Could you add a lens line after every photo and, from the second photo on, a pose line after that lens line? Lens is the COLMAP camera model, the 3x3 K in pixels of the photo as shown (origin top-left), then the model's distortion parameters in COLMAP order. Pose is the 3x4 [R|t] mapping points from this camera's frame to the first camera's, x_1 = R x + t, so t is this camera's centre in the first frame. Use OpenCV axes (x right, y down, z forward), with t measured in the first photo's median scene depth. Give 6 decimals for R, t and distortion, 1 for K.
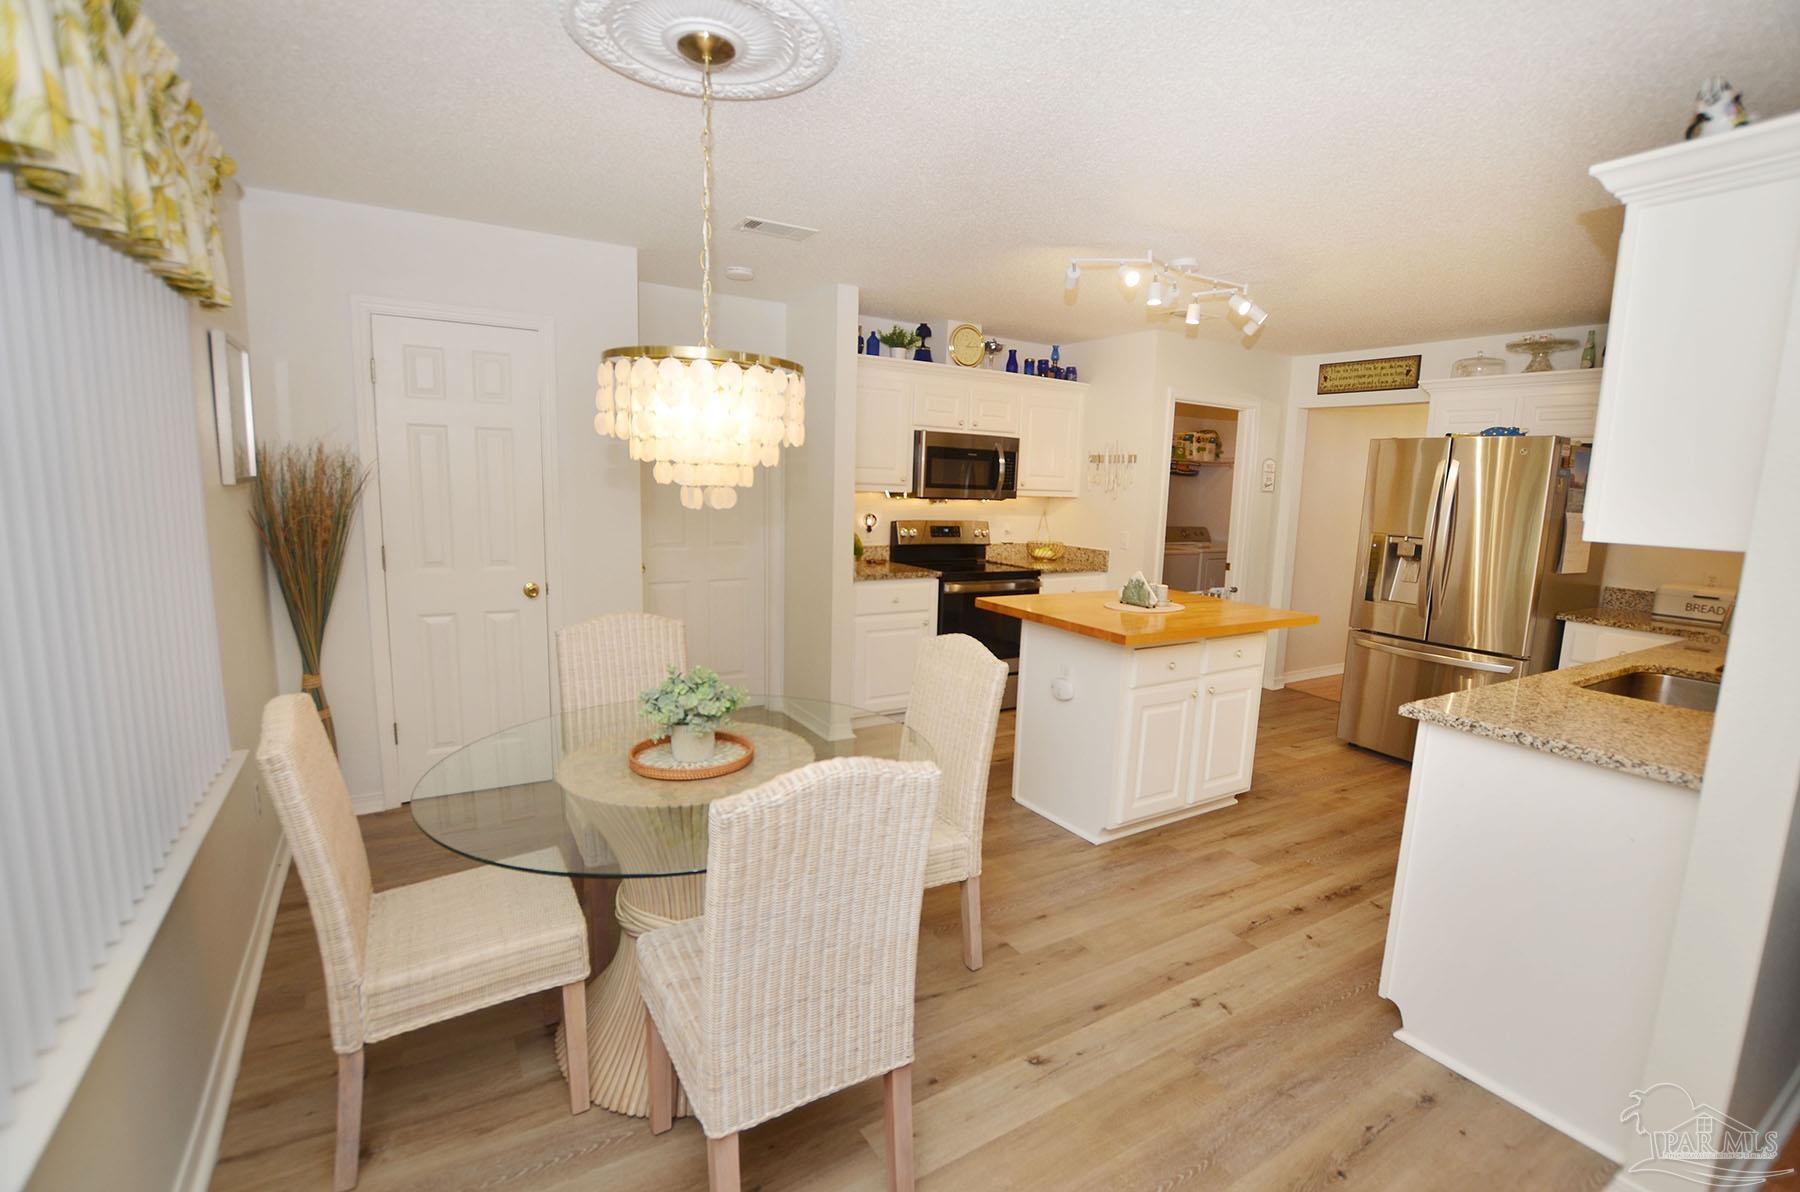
lens RADIAL K [[799.7, 0, 904.8], [0, 799.7, 607.3], [0, 0, 1]] dist [-0.030897, -0.000076]
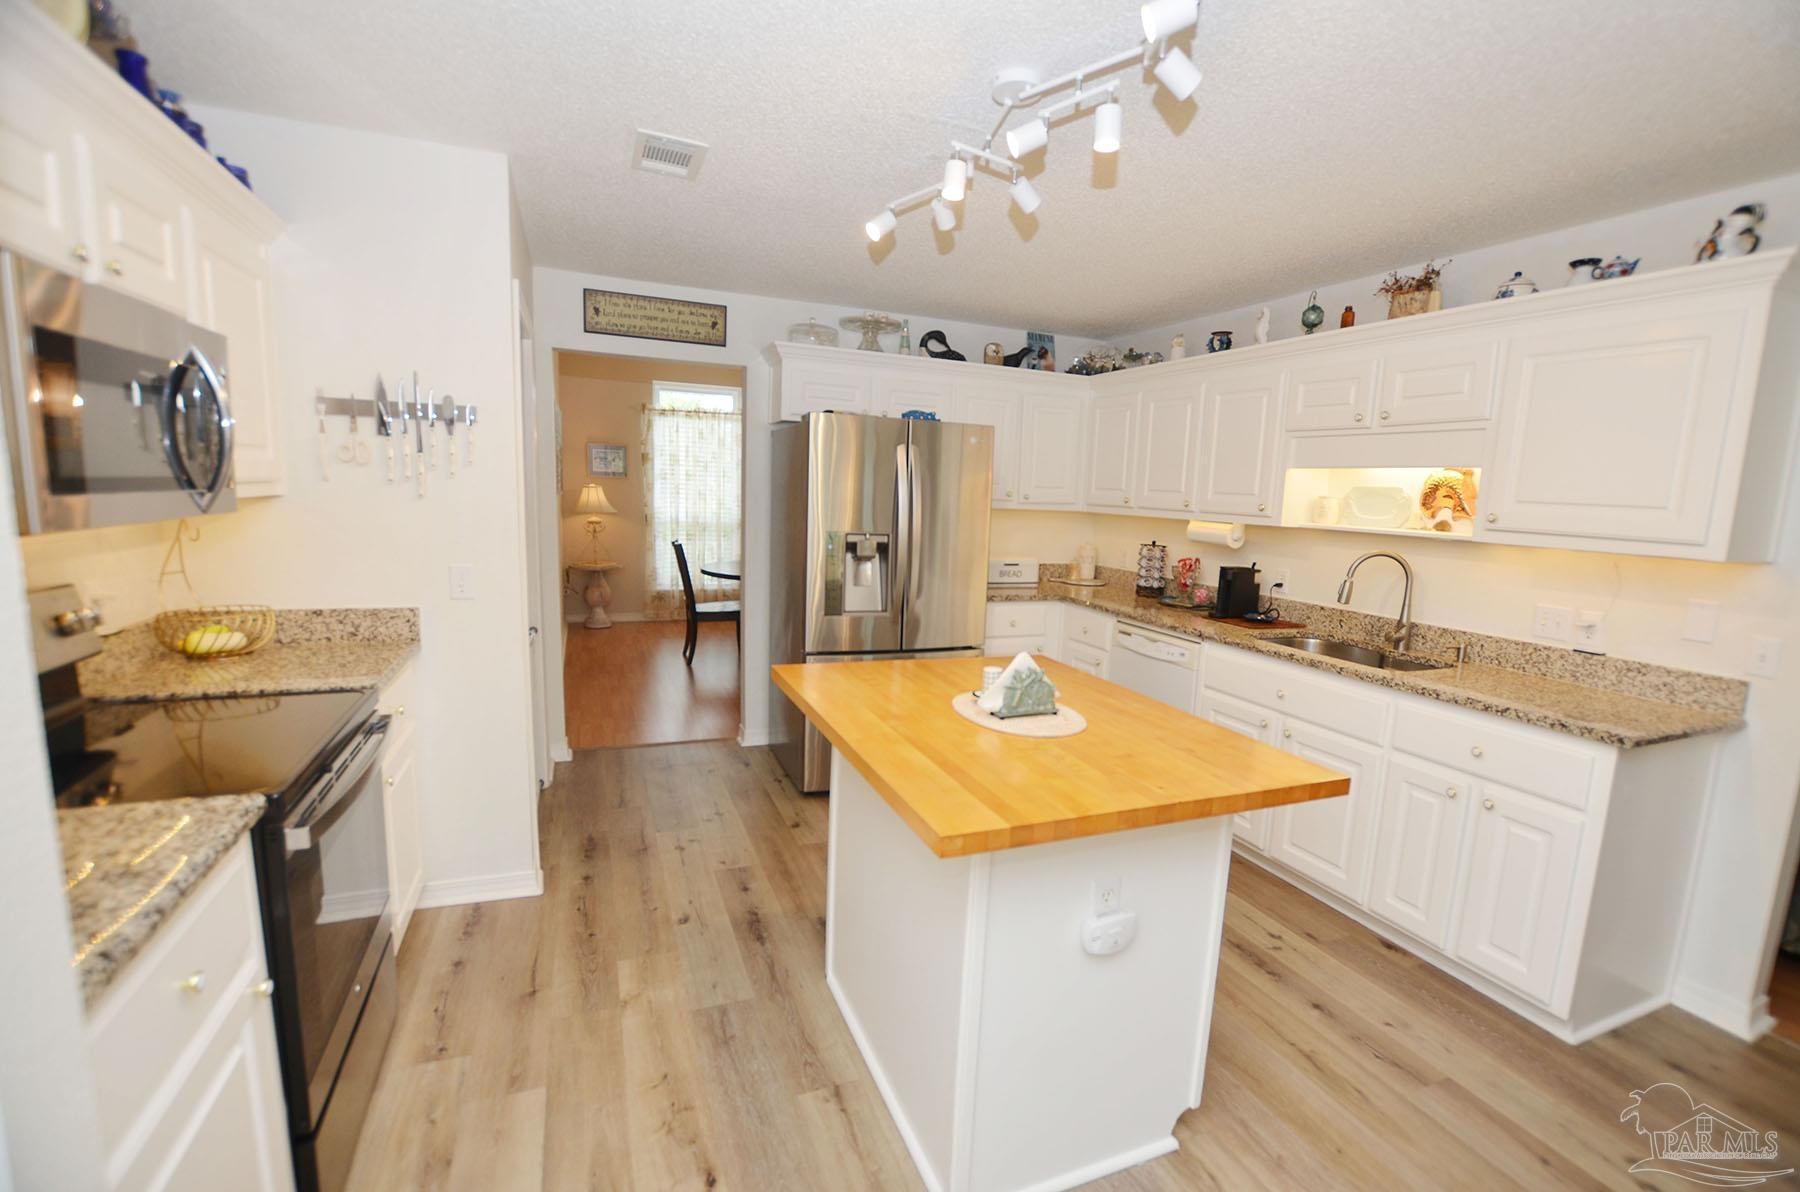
lens RADIAL K [[809.1, 0, 933.2], [0, 809.1, 598.8], [0, 0, 1]] dist [-0.029964, -0.000033]
pose [[0.148663, -0.165134, 0.975003, -0.174613], [0.116410, 0.982026, 0.148574, -0.119814], [-0.982012, 0.091413, 0.165214, 0.670486]]
